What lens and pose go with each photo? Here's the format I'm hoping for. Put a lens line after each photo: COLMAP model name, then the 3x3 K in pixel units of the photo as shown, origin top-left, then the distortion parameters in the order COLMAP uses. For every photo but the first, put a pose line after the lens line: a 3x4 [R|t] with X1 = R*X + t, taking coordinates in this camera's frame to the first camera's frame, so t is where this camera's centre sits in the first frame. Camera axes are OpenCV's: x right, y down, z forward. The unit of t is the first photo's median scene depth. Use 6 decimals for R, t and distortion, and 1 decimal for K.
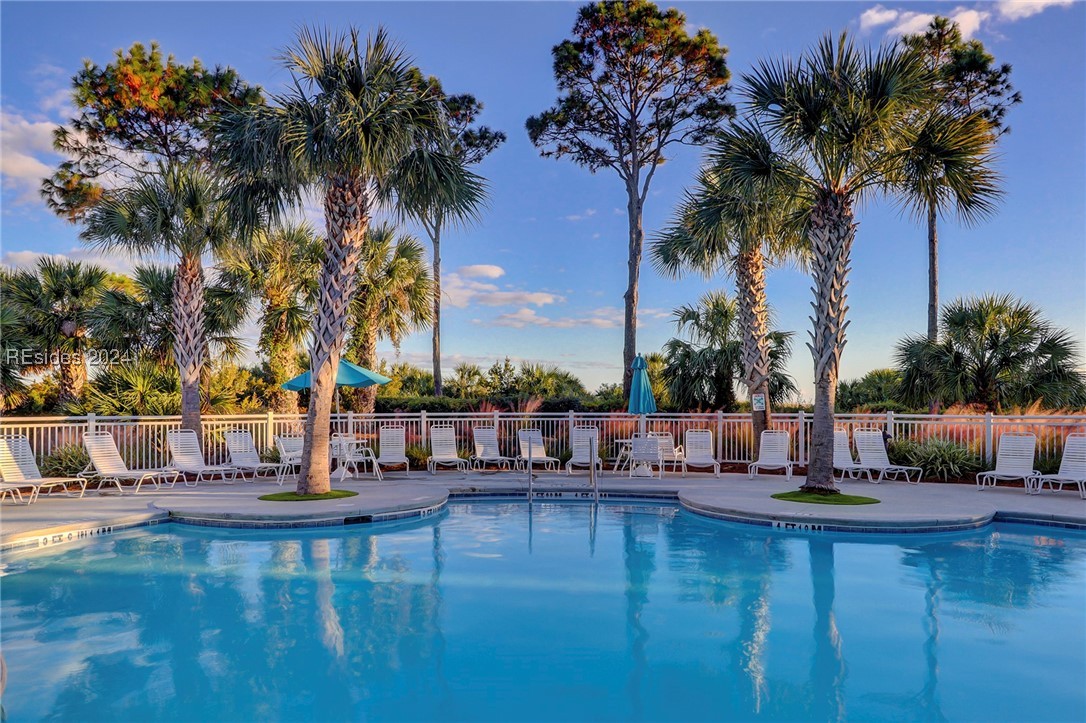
lens RADIAL K [[792.2, 0, 570.6], [0, 792.2, 419.9], [0, 0, 1]] dist [0.005155, -0.003944]
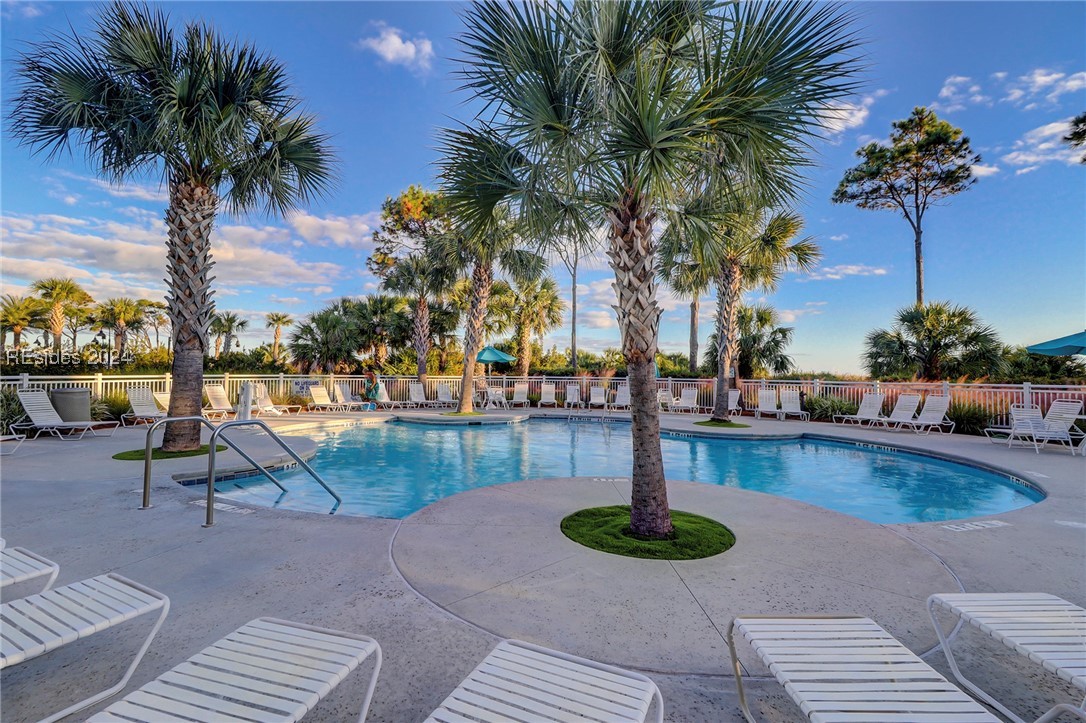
lens RADIAL K [[506.6, 0, 533.8], [0, 506.6, 367.9], [0, 0, 1]] dist [-0.000892, -0.000143]
pose [[0.961199, 0.009674, -0.275687, 0.088870], [-0.018084, 0.999445, -0.027978, 0.003329], [0.275264, 0.031878, 0.960840, -0.097083]]
